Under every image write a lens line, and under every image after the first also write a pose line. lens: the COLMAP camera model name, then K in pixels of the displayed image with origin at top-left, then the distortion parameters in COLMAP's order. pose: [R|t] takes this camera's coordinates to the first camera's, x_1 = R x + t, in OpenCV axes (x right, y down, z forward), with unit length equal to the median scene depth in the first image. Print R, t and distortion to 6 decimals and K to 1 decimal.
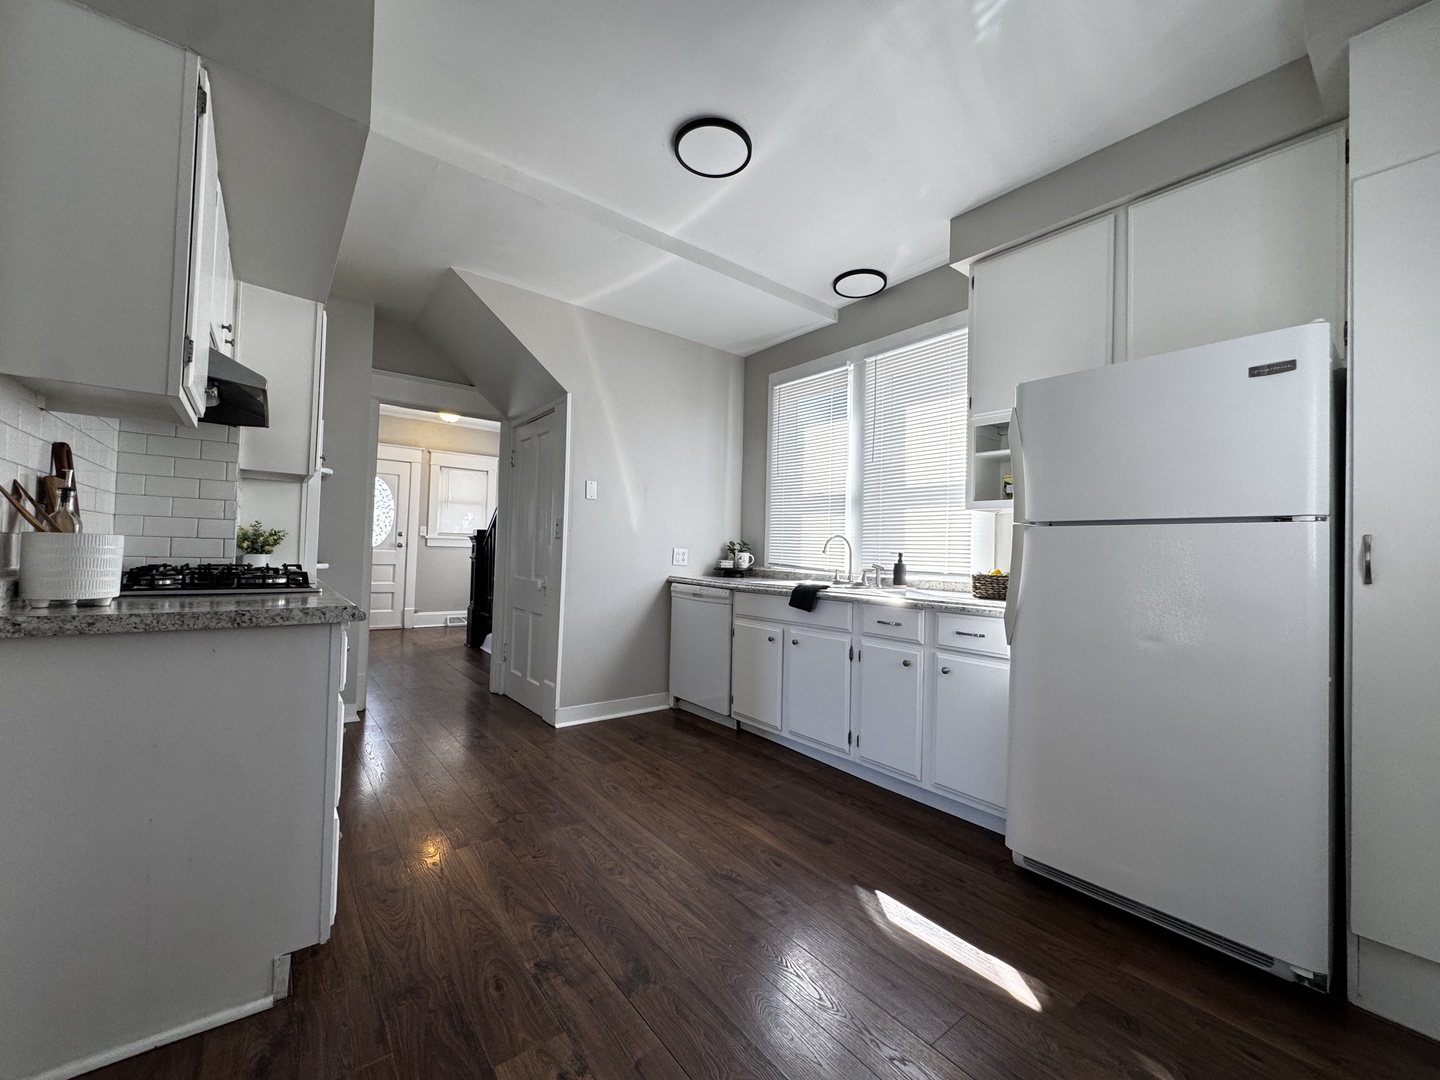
lens RADIAL K [[581.8, 0, 721.3], [0, 581.8, 535.4], [0, 0, 1]] dist [-0.001140, -0.000101]
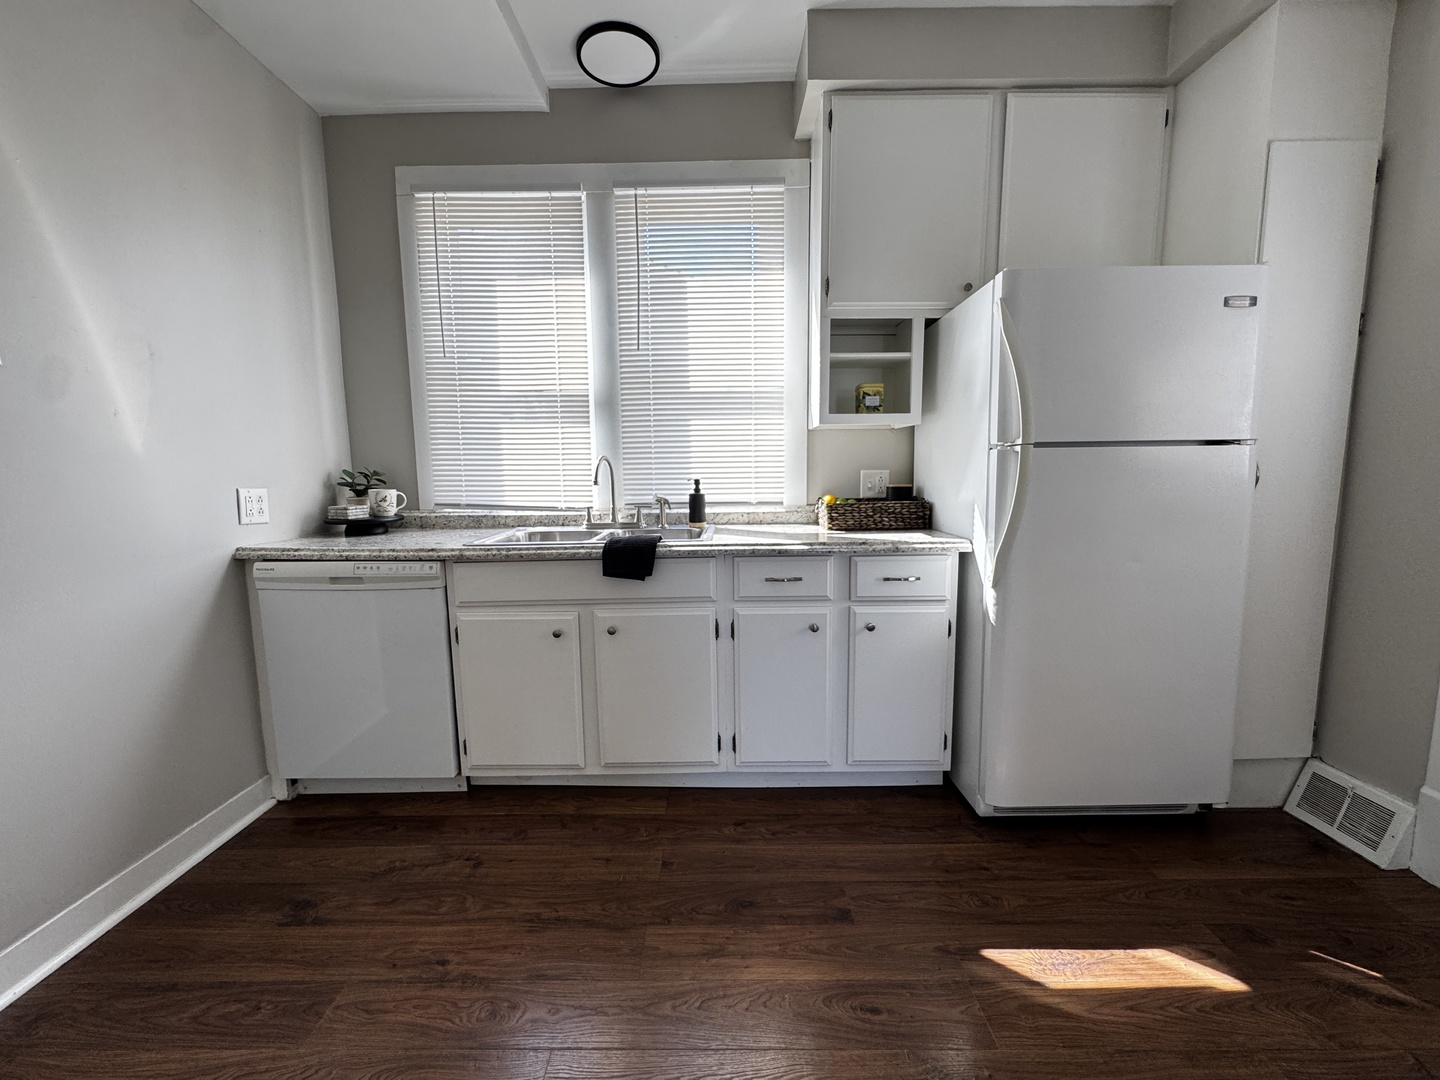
lens RADIAL K [[581.8, 0, 721.3], [0, 581.8, 535.4], [0, 0, 1]] dist [-0.001140, -0.000101]
pose [[0.624764, -0.124721, 0.770789, -0.260605], [0.006481, 0.987955, 0.154607, -0.014586], [-0.780787, -0.091597, 0.618047, 0.501861]]
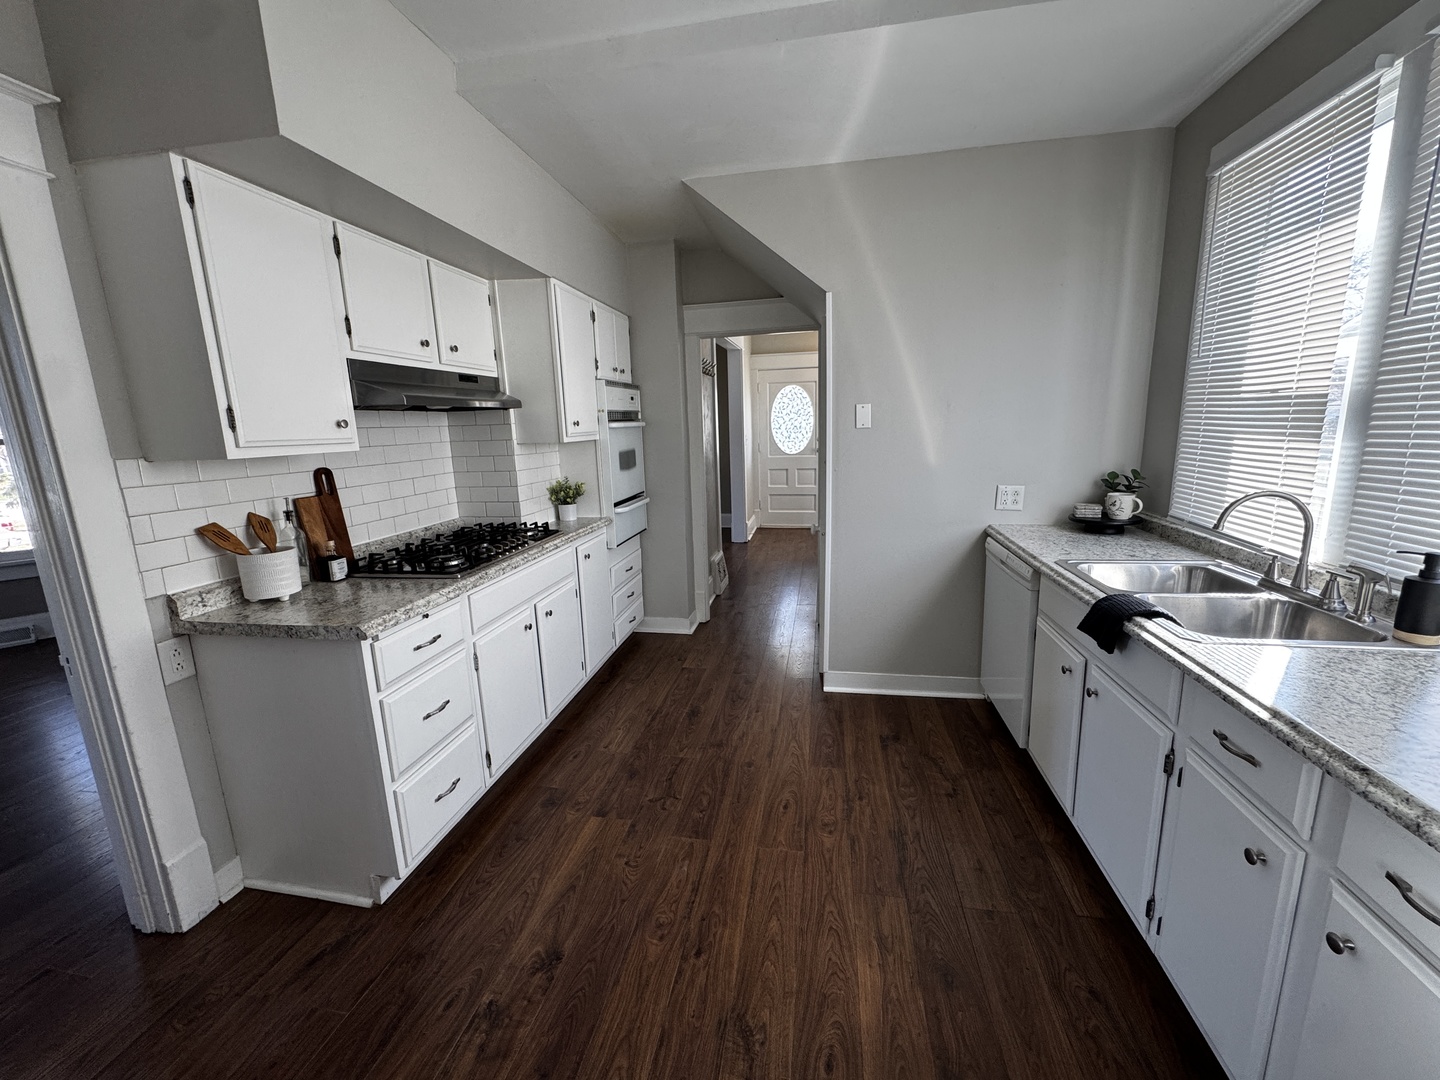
lens RADIAL K [[579.8, 0, 715.4], [0, 579.8, 539.2], [0, 0, 1]] dist [-0.000565, -0.000226]
pose [[0.655785, 0.098028, -0.748556, 0.279226], [0.072656, 0.978736, 0.191823, -0.091309], [0.751443, -0.180182, 0.634719, 0.379104]]
